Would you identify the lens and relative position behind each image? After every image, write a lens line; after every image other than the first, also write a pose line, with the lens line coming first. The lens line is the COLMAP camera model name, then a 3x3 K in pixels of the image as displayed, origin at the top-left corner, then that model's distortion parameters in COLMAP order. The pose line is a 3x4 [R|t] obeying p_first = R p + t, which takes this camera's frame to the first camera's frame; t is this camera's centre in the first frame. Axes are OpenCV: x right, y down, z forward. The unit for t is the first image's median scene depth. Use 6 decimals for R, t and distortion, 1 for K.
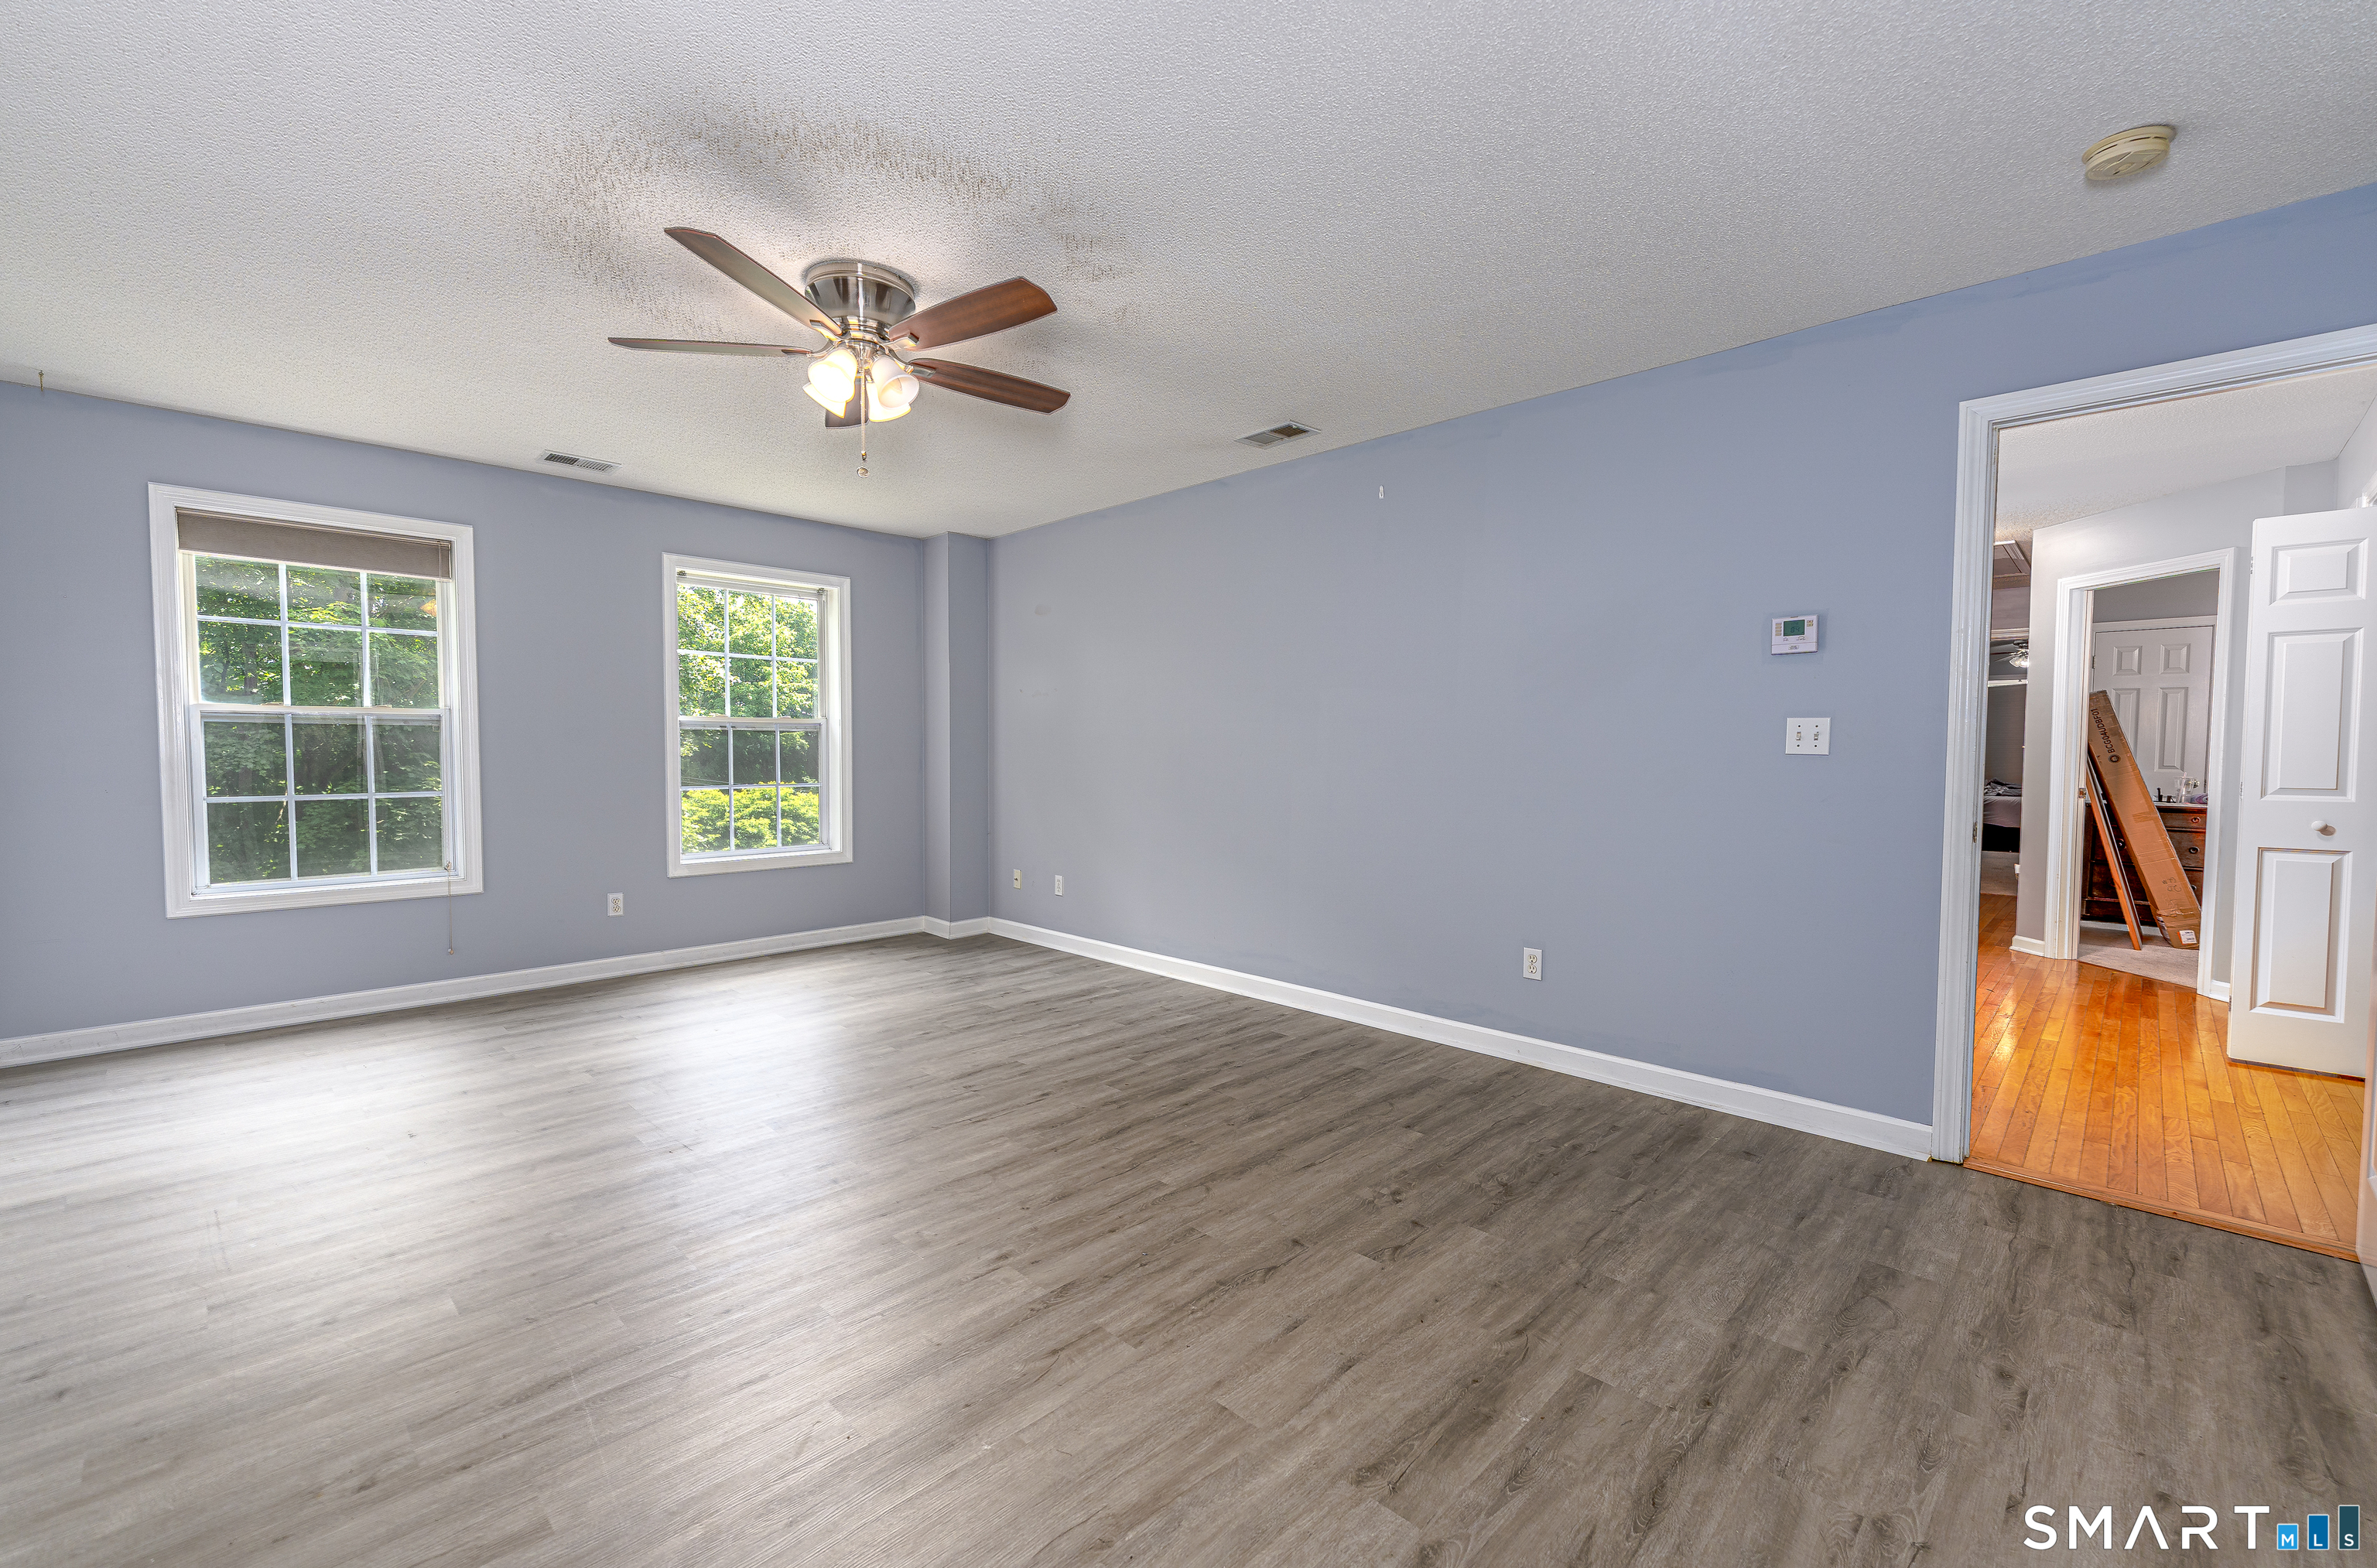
lens RADIAL K [[970.2, 0, 1189.3], [0, 970.2, 808.1], [0, 0, 1]] dist [0.003505, 0.000088]
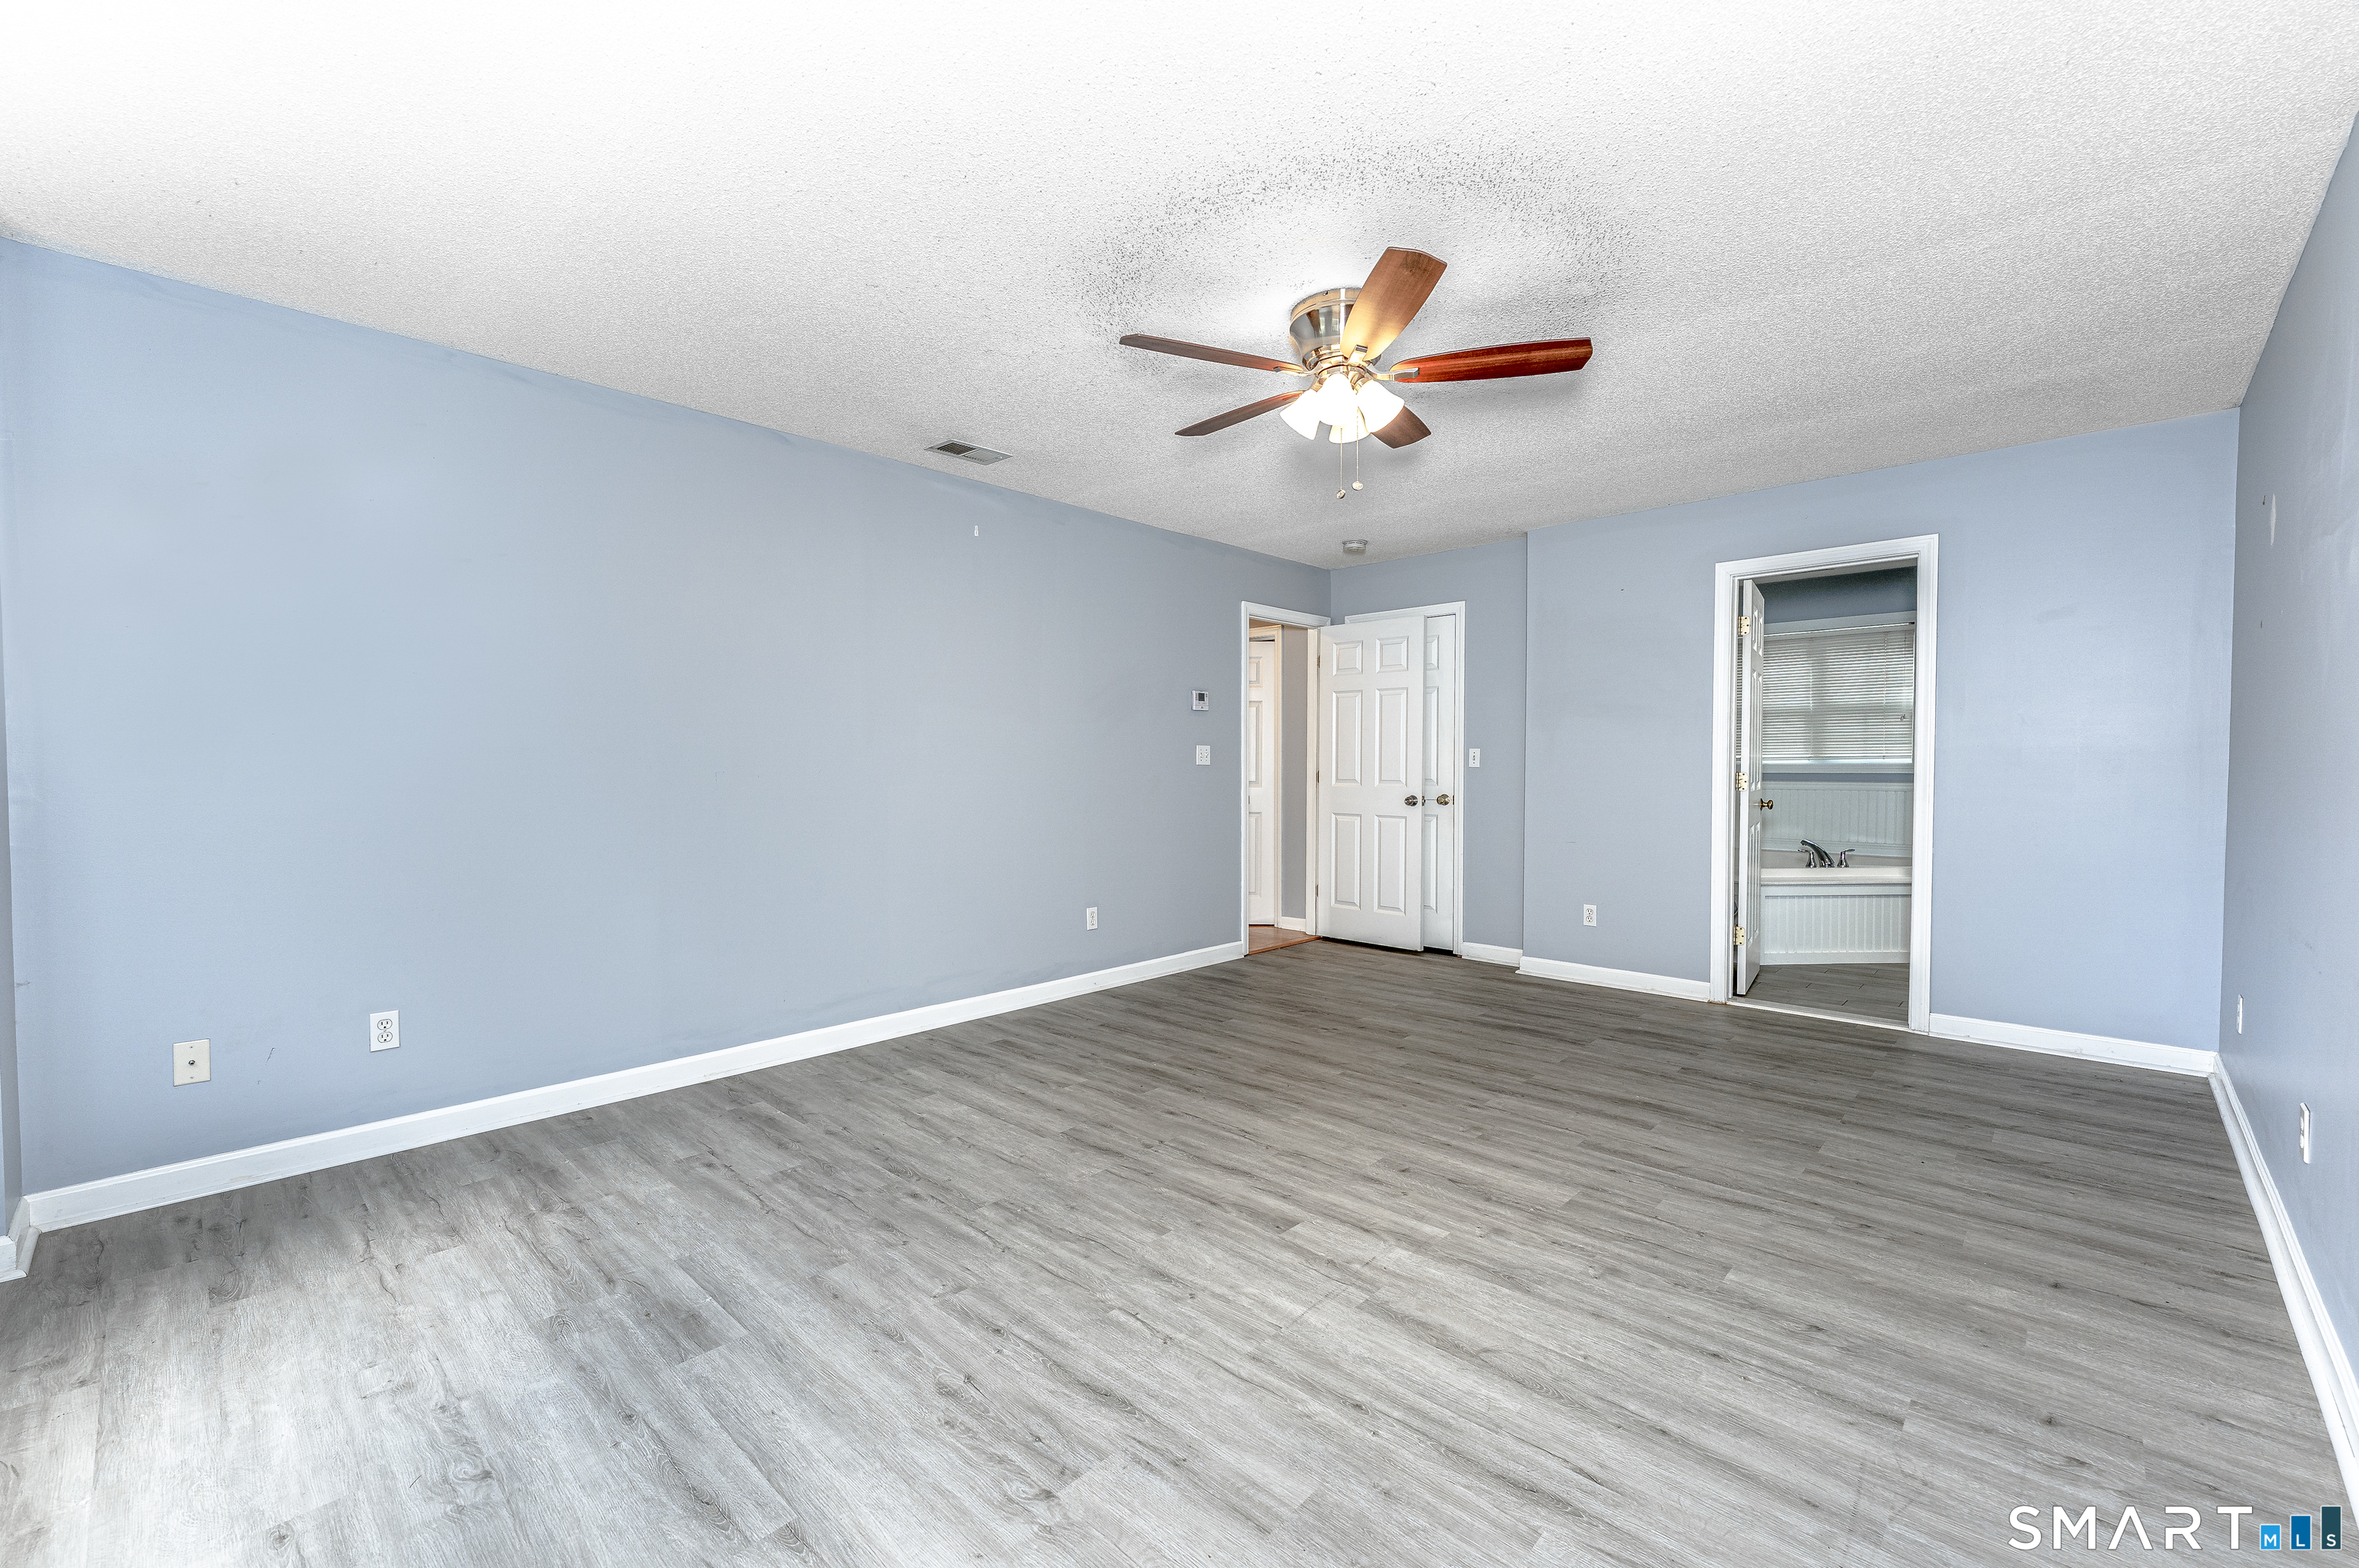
lens RADIAL K [[963.0, 0, 1182.4], [0, 963.0, 759.3], [0, 0, 1]] dist [0.003505, 0.000088]
pose [[-0.021890, -0.000649, 0.999760, -1.131019], [0.063969, 0.997950, 0.002048, -0.064458], [-0.997712, 0.063998, -0.021804, 0.991404]]
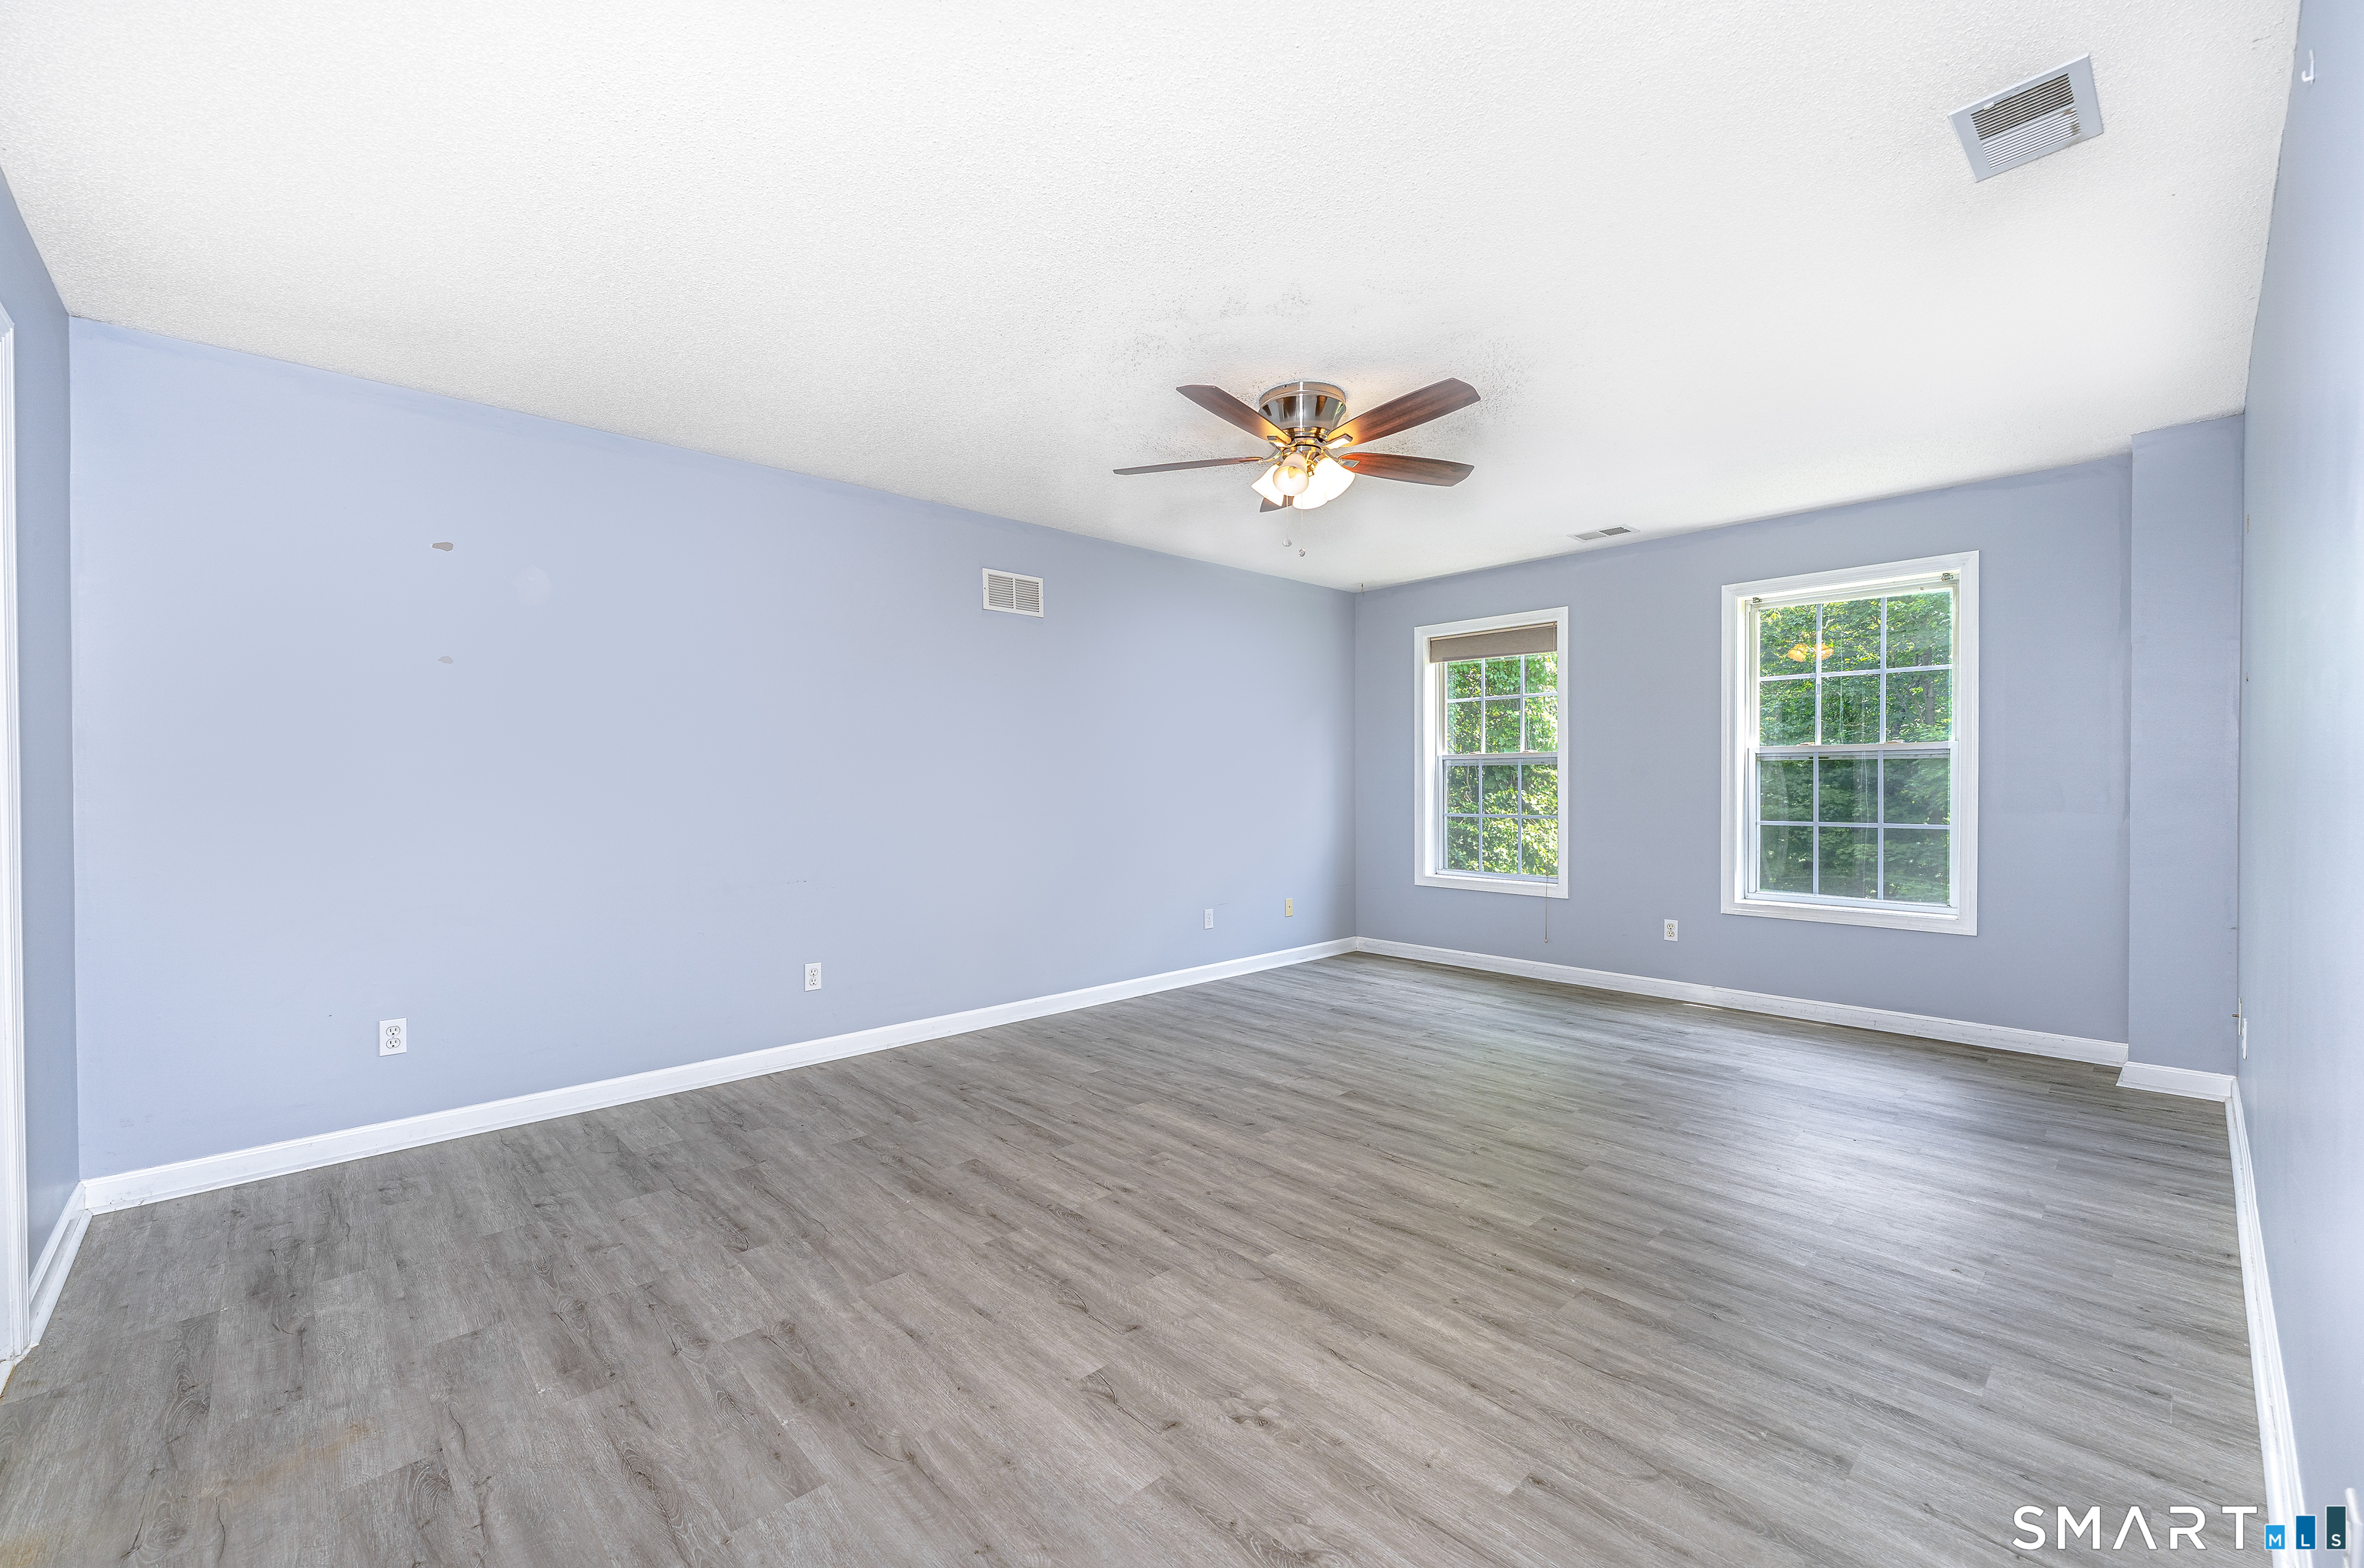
lens RADIAL K [[965.0, 0, 1170.5], [0, 965.0, 788.2], [0, 0, 1]] dist [0.003505, 0.000088]
pose [[-0.046148, 0.002377, -0.998932, 0.714364], [-0.057541, 0.998330, 0.005034, -0.041432], [0.997276, 0.057711, -0.045934, 0.746157]]
